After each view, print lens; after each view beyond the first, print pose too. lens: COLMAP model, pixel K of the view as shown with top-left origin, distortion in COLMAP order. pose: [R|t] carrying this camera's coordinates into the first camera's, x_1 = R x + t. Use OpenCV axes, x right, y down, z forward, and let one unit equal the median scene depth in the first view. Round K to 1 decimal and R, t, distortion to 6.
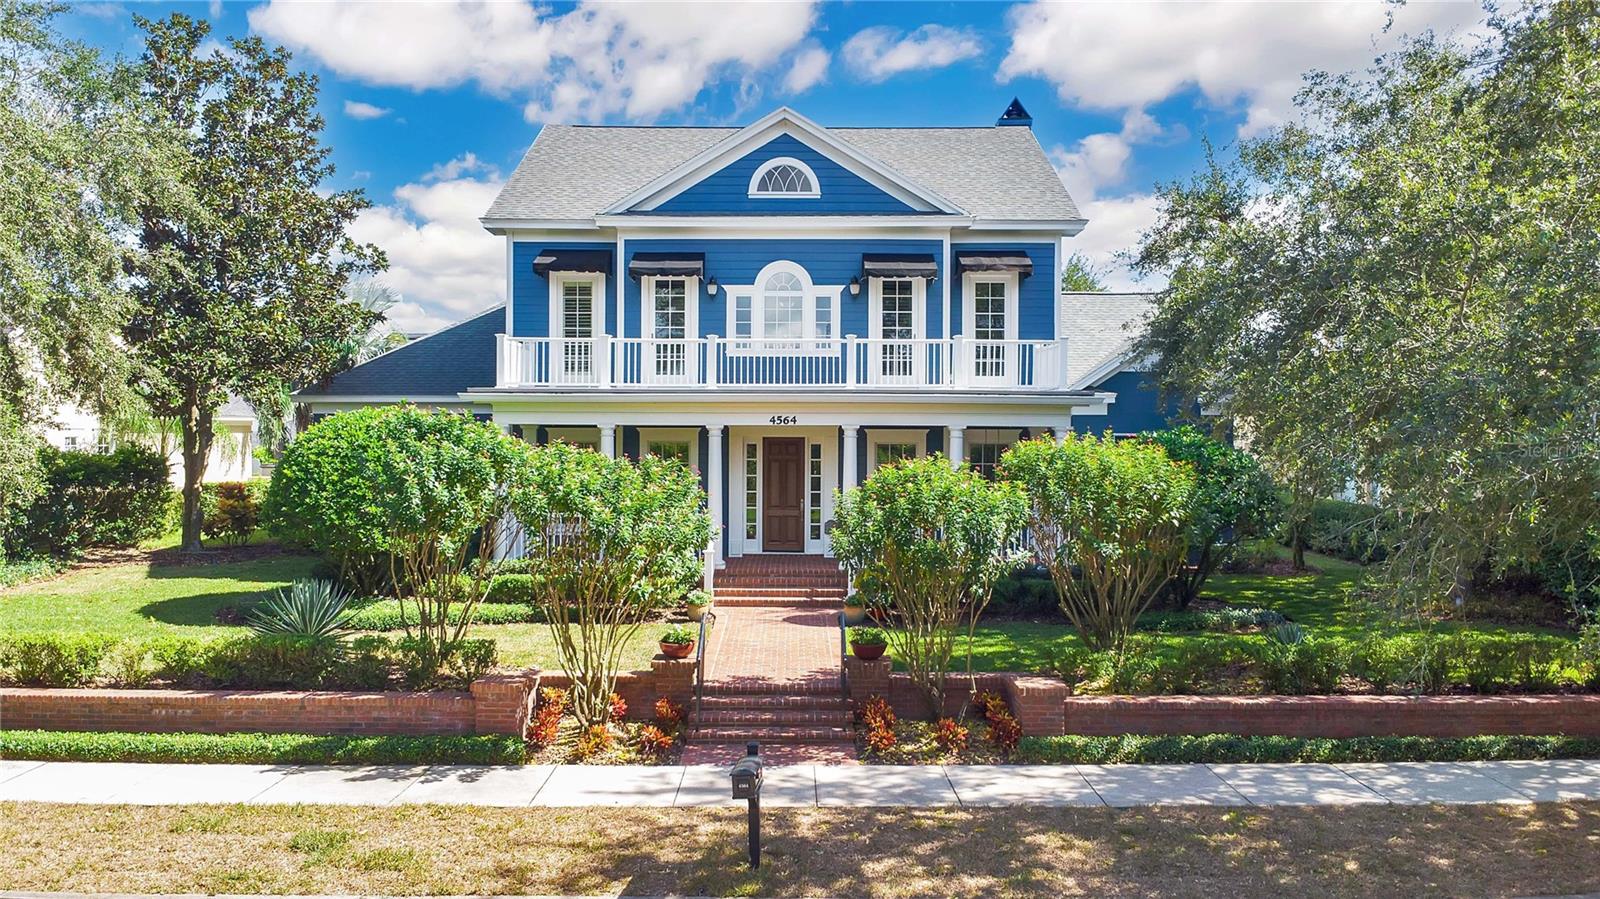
lens RADIAL K [[1151.8, 0, 789.7], [0, 1151.8, 443.7], [0, 0, 1]] dist [-0.006952, 0.000850]
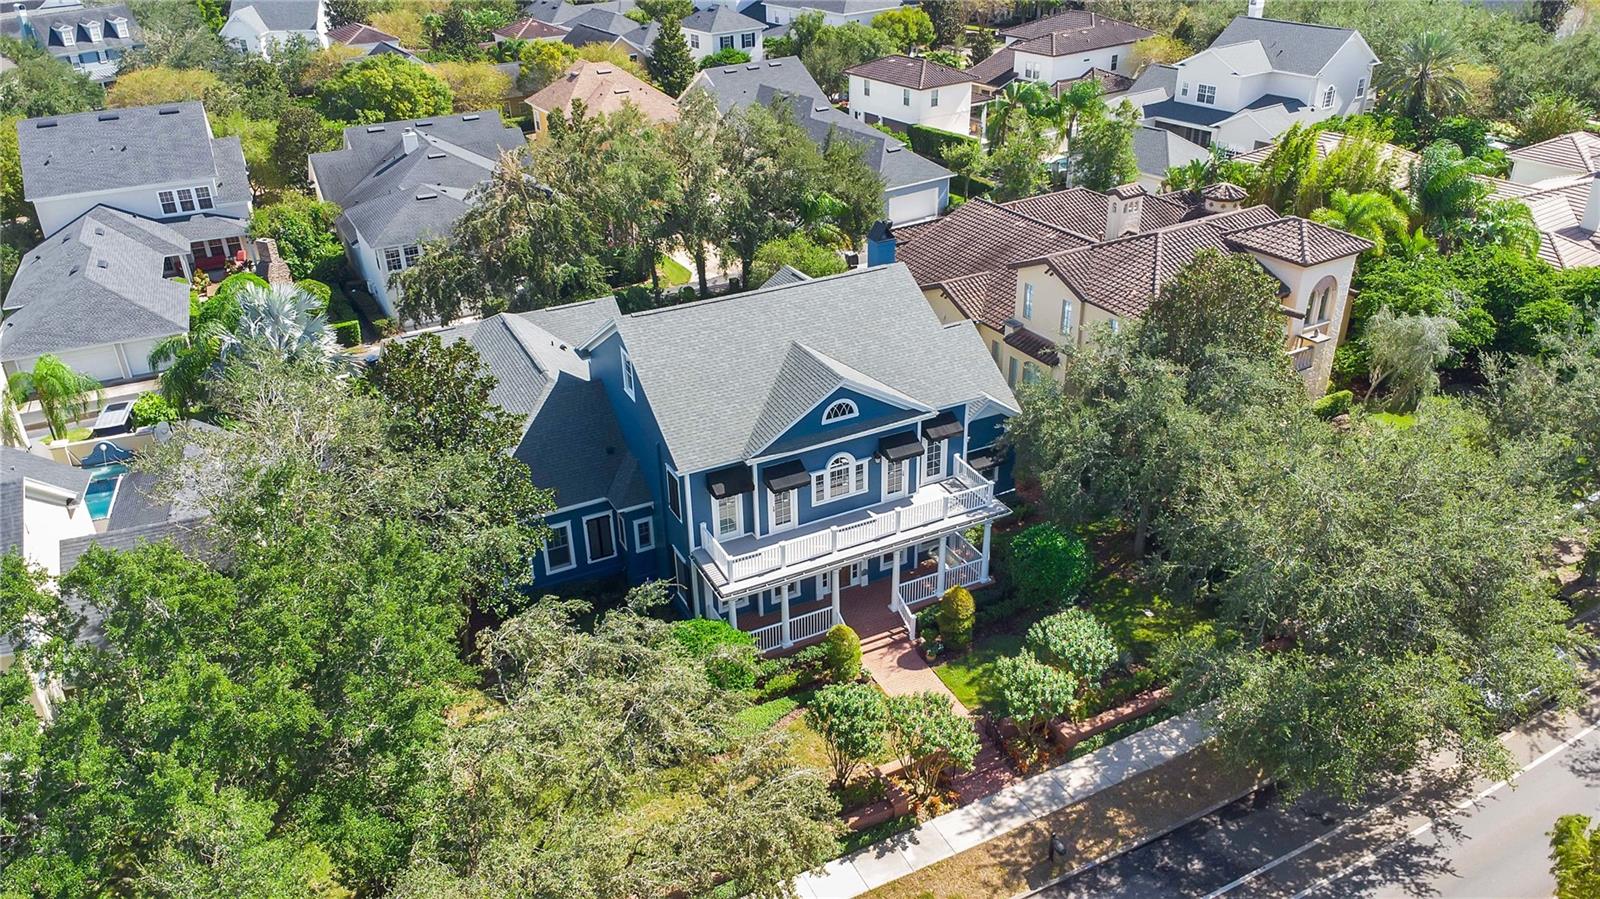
lens RADIAL K [[1151.8, 0, 798.6], [0, 1151.8, 466.6], [0, 0, 1]] dist [-0.006952, 0.000850]
pose [[0.899506, -0.237057, 0.367006, -0.710461], [0.040492, 0.881622, 0.470215, -0.966720], [-0.435028, -0.408101, 0.802623, -0.385801]]
